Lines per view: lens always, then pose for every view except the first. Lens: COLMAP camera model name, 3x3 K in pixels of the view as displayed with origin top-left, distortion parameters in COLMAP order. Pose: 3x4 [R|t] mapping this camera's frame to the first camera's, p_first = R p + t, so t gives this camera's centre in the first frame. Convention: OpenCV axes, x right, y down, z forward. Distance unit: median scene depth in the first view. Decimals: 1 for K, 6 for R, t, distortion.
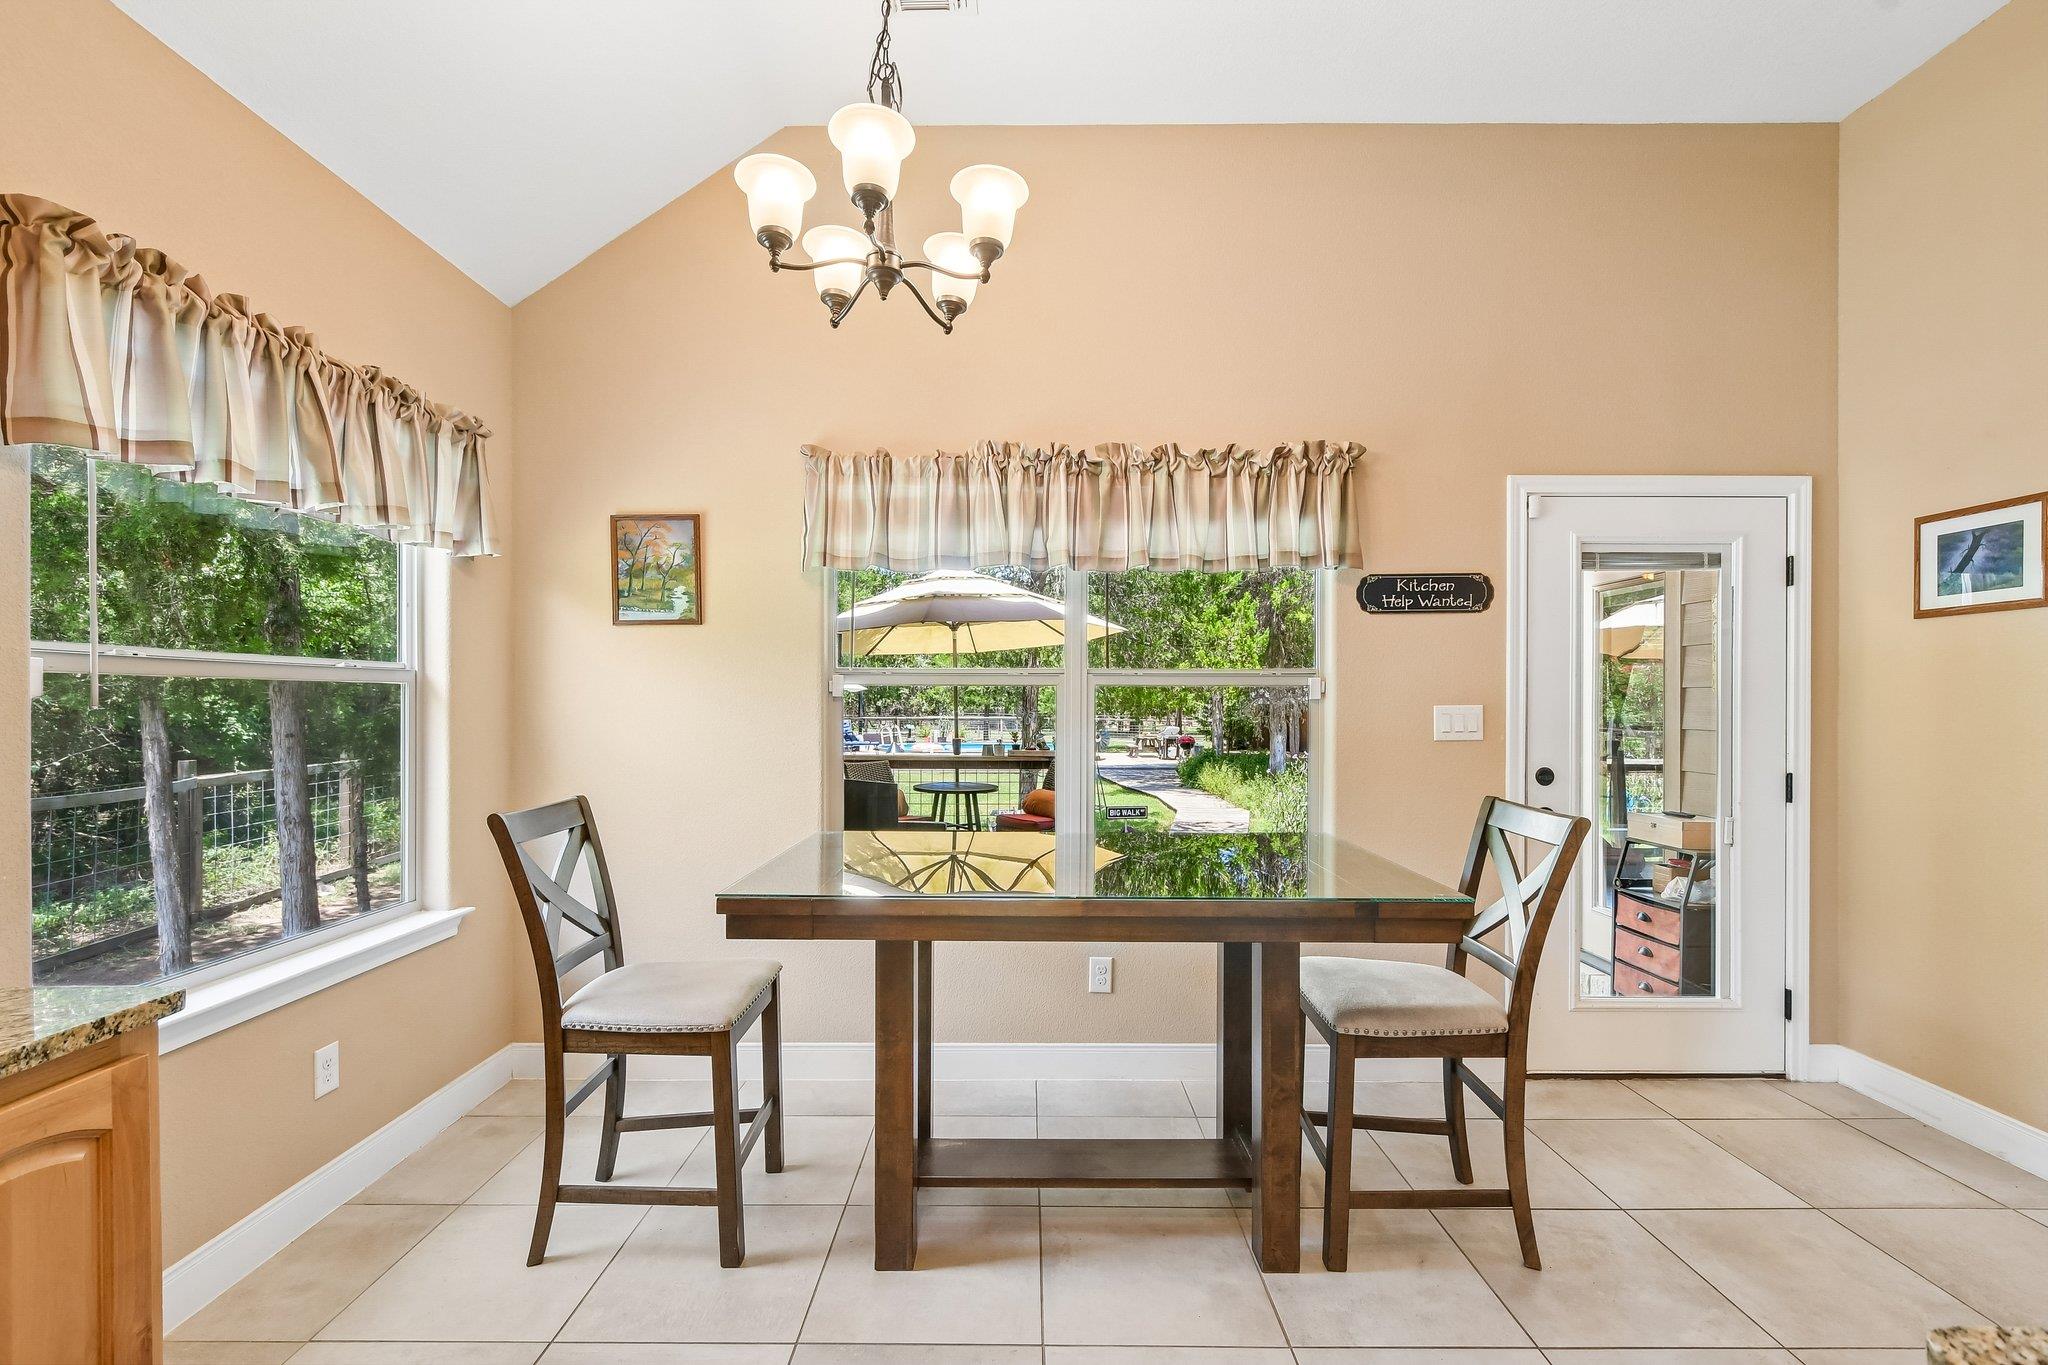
lens RADIAL K [[897.6, 0, 1021.6], [0, 897.6, 702.4], [0, 0, 1]] dist [0.004207, -0.005577]
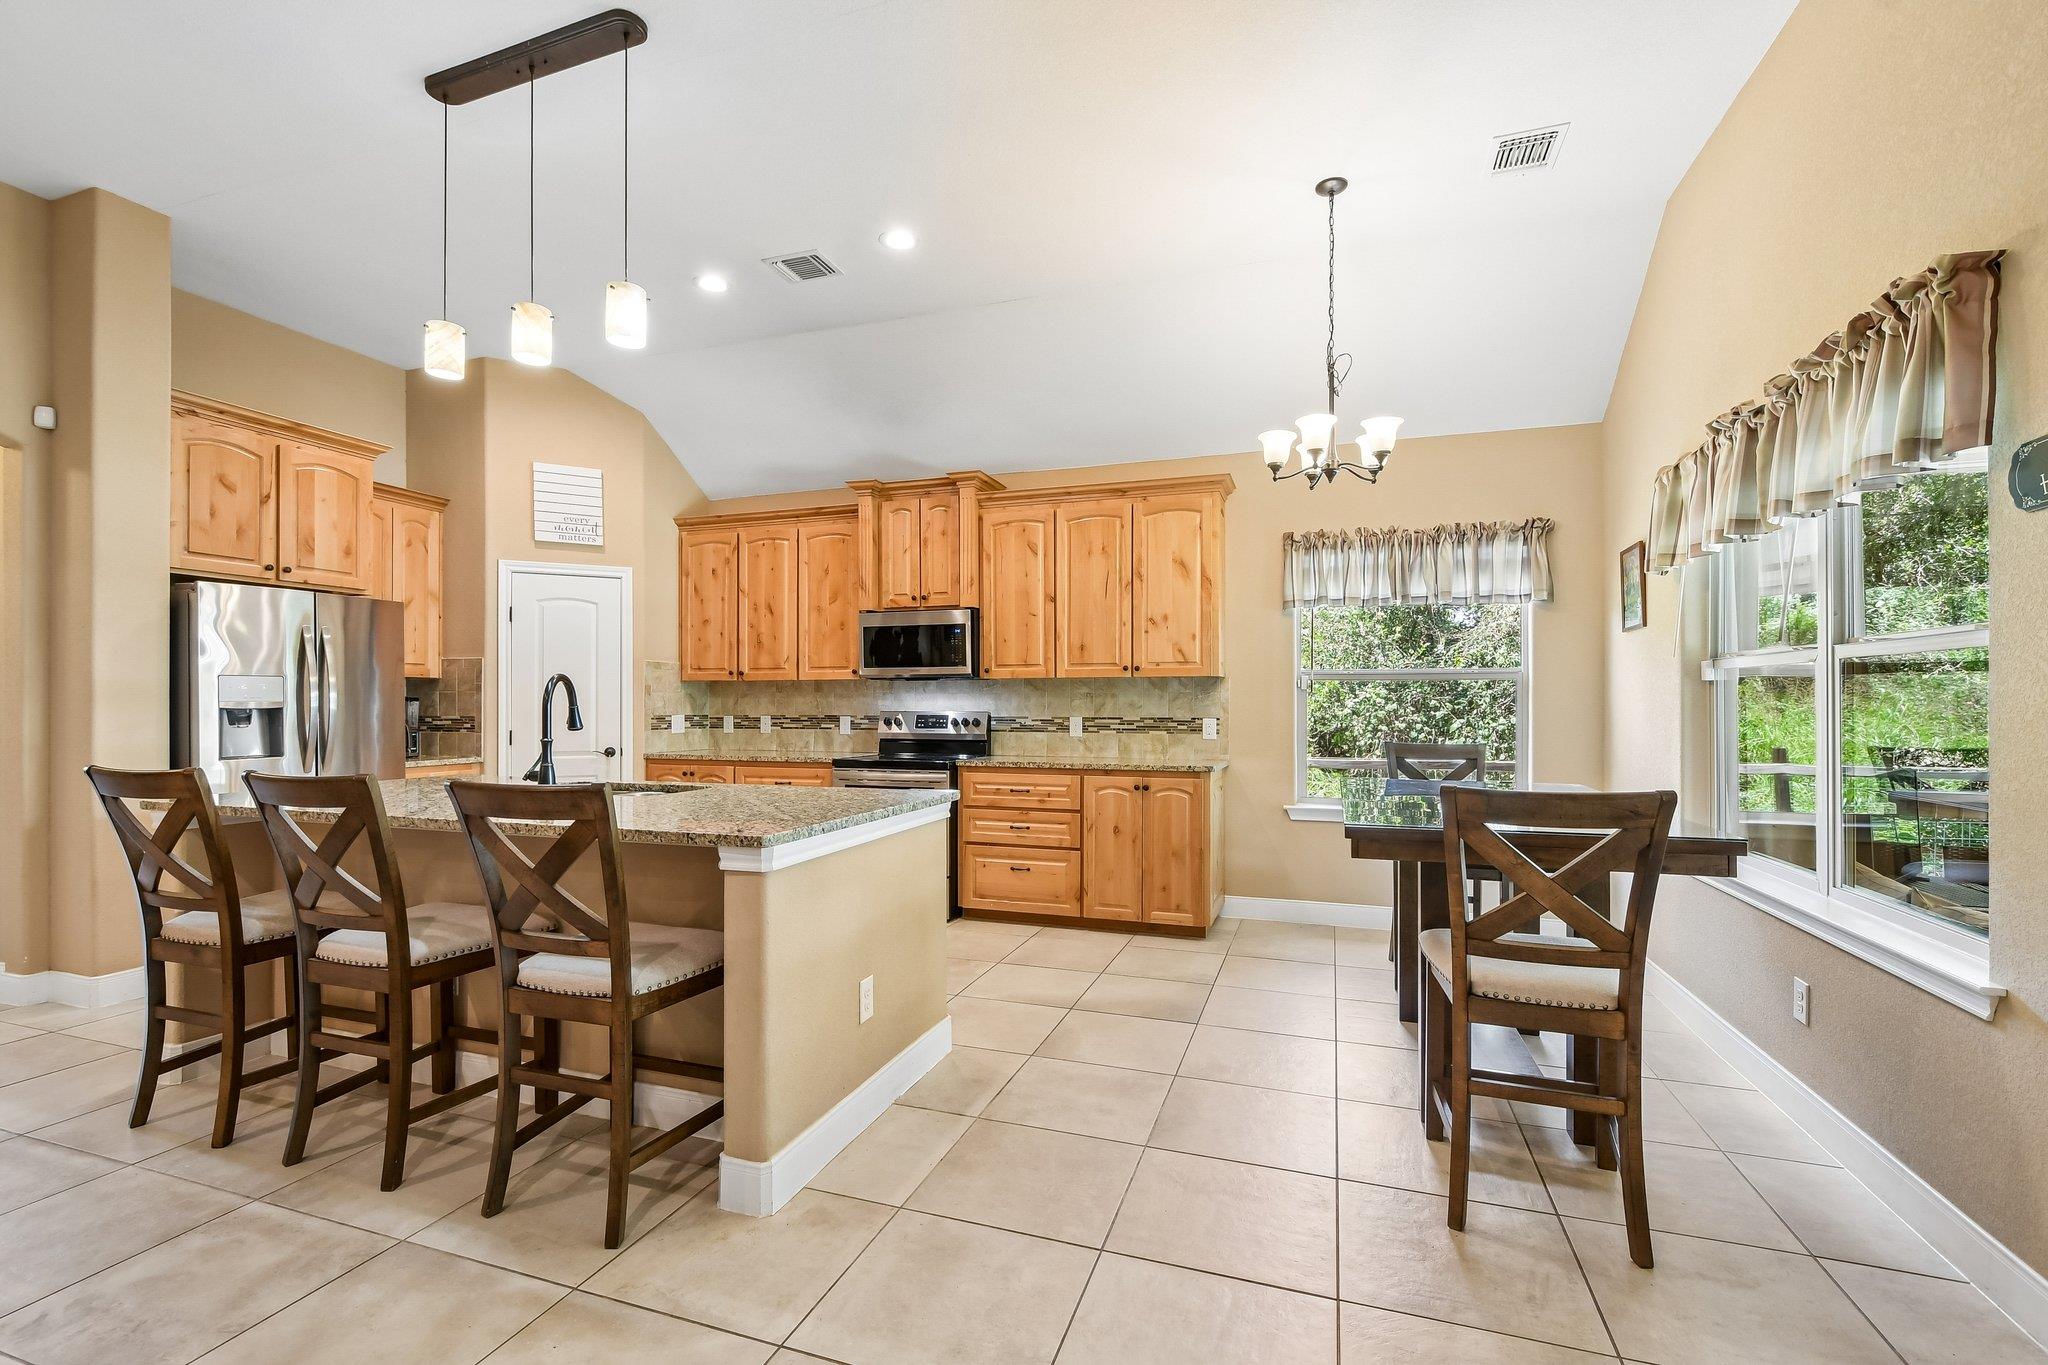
lens RADIAL K [[897.6, 0, 1021.6], [0, 897.6, 702.4], [0, 0, 1]] dist [0.004207, -0.005577]
pose [[-0.322550, -0.002478, -0.946549, 1.150586], [-0.003415, 0.999993, -0.001454, 0.025555], [0.946546, 0.002764, -0.322557, 0.586783]]
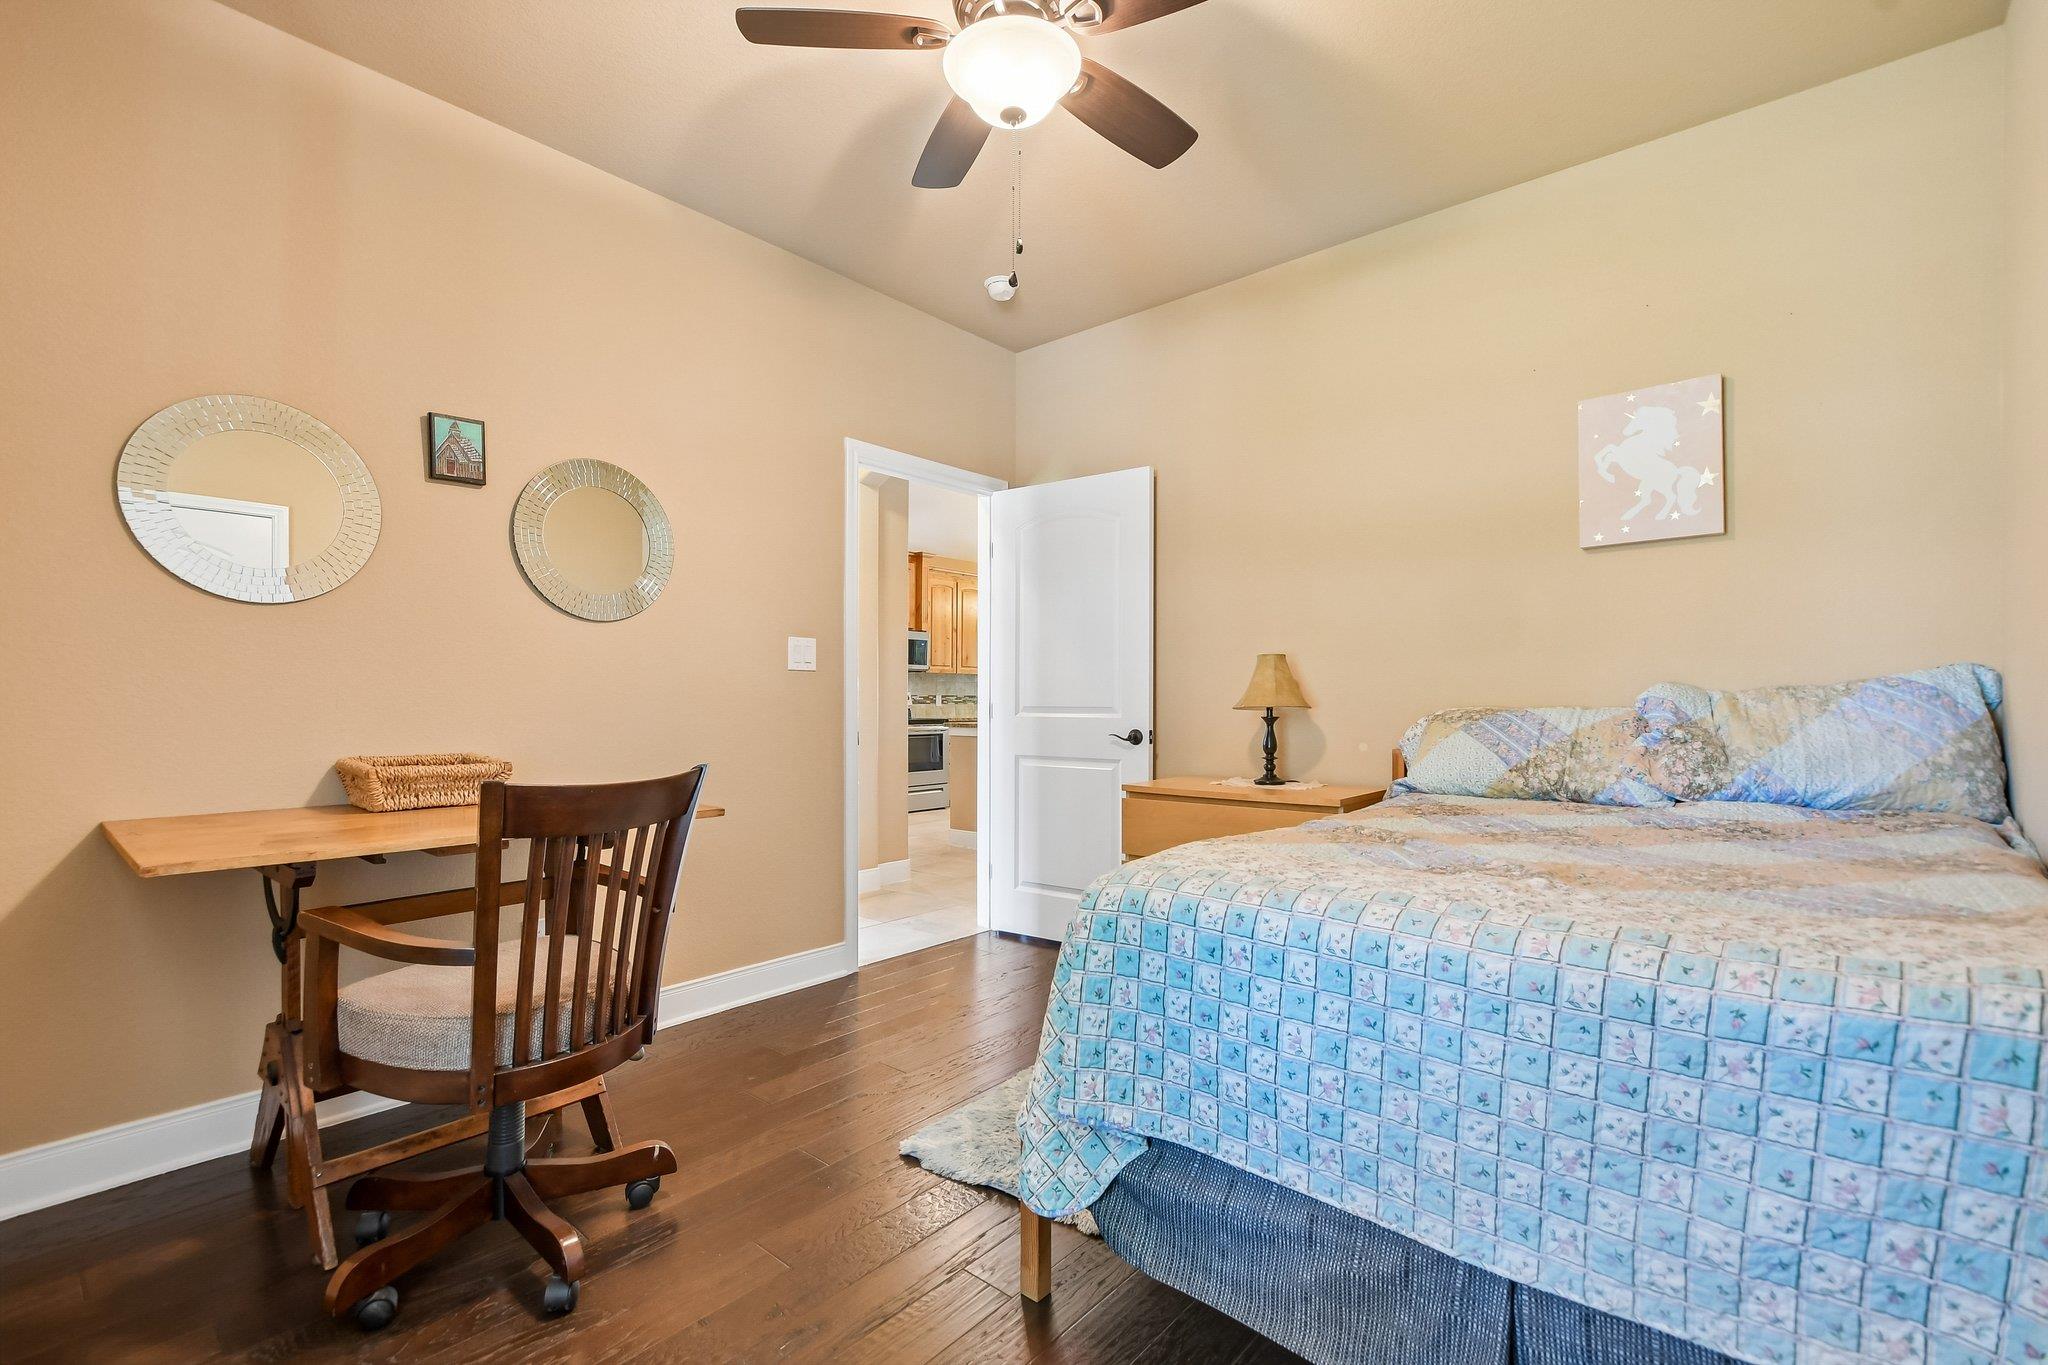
lens RADIAL K [[897.6, 0, 1021.6], [0, 897.6, 702.4], [0, 0, 1]] dist [0.004207, -0.005577]
pose [[0.766110, -0.004942, -0.642691, 1.719686], [0.000821, 0.999977, -0.006710, 0.099333], [0.642709, 0.004613, 0.766096, -2.170416]]
